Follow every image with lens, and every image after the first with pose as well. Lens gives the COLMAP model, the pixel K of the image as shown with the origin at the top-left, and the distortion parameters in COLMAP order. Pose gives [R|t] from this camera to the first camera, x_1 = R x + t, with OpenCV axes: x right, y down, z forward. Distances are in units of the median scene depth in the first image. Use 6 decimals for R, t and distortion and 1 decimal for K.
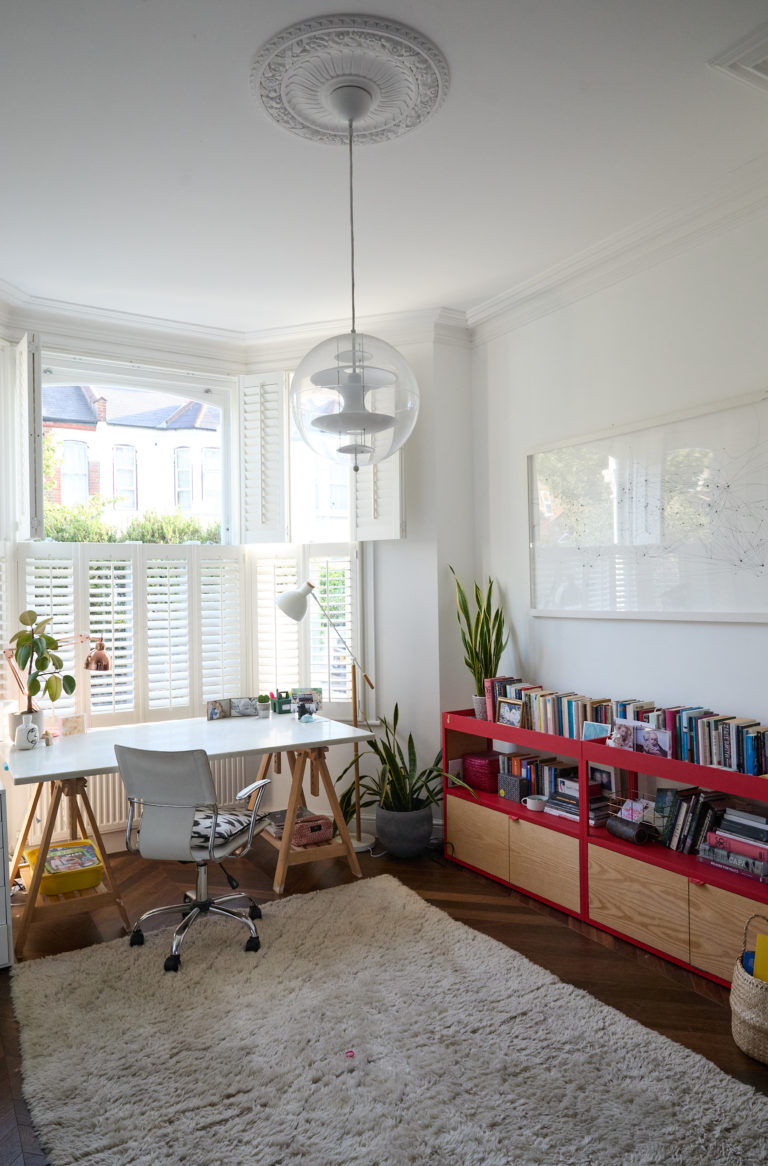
lens RADIAL K [[774.0, 0, 389.8], [0, 774.0, 585.5], [0, 0, 1]] dist [-0.003642, 0.001978]
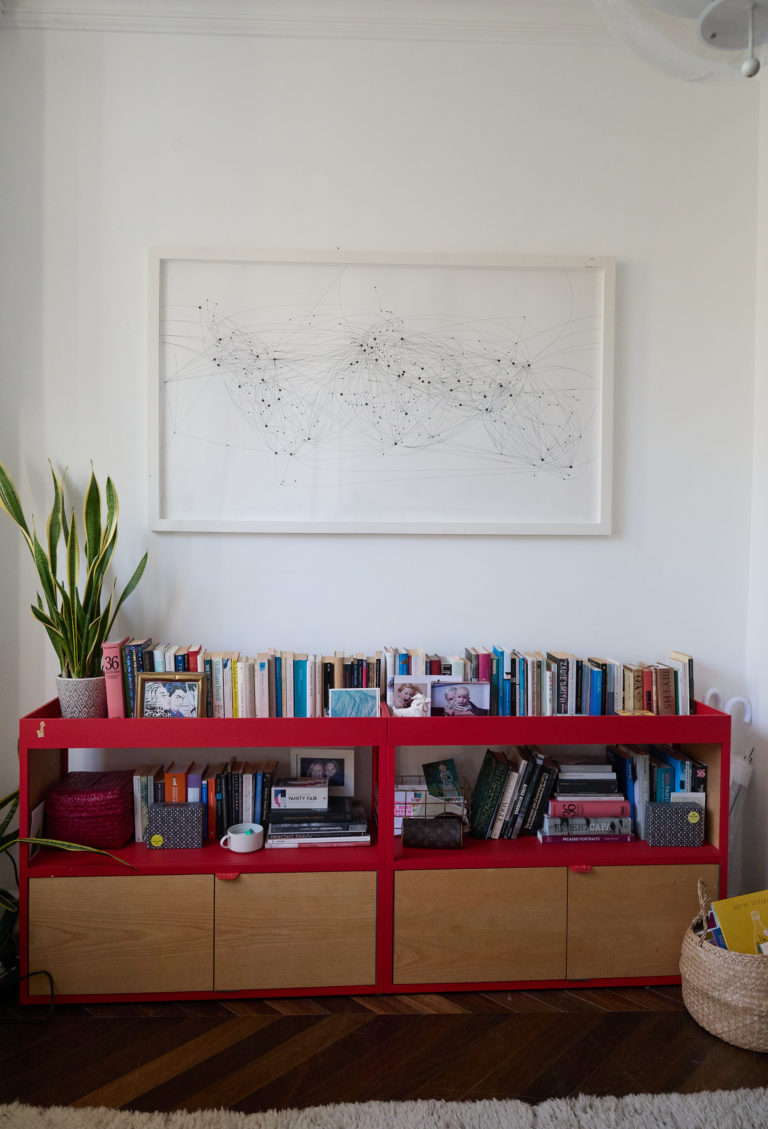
lens RADIAL K [[777.7, 0, 384.0], [0, 777.7, 564.5], [0, 0, 1]] dist [-0.007645, -0.002085]
pose [[0.487369, -0.003347, 0.873190, -0.284914], [-0.021619, 0.999640, 0.015898, 0.057403], [-0.872928, -0.026626, 0.487121, 0.621964]]
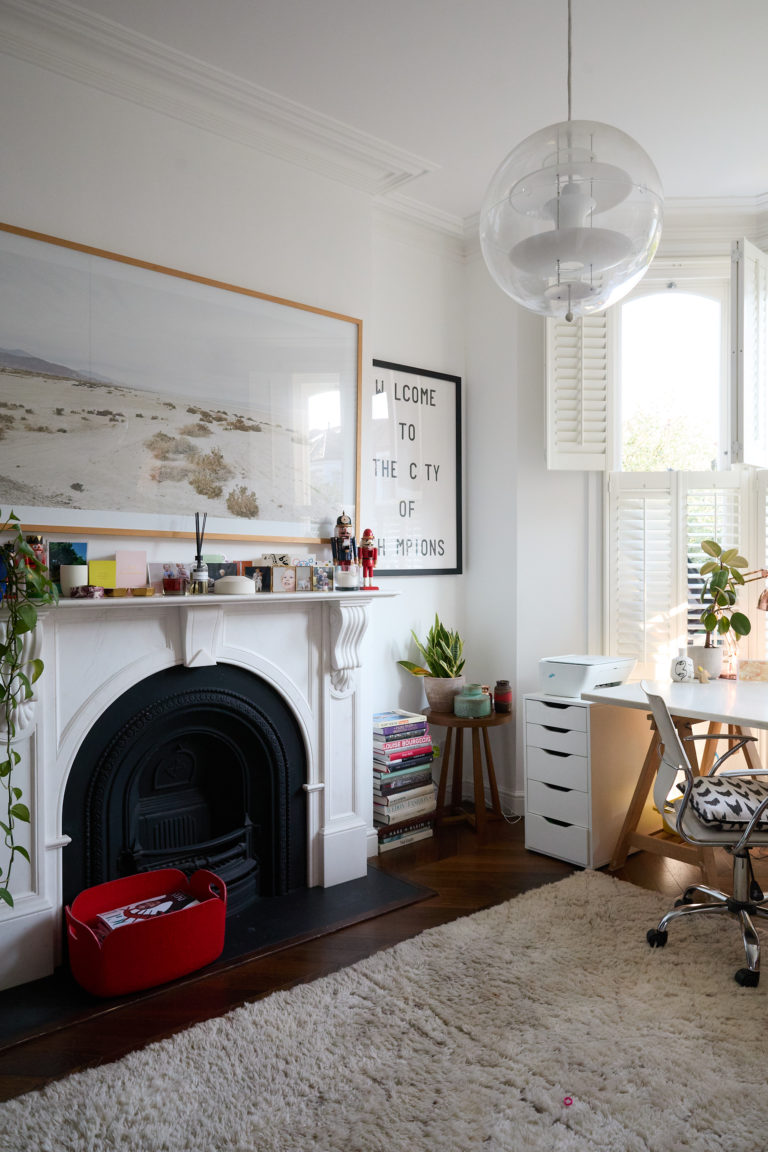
lens RADIAL K [[788.5, 0, 386.2], [0, 788.5, 577.4], [0, 0, 1]] dist [-0.004781, 0.000948]
pose [[0.143848, 0.030484, -0.989130, 0.427891], [0.004206, 0.999498, 0.031415, 0.044433], [0.989591, -0.008680, 0.143648, 0.460969]]
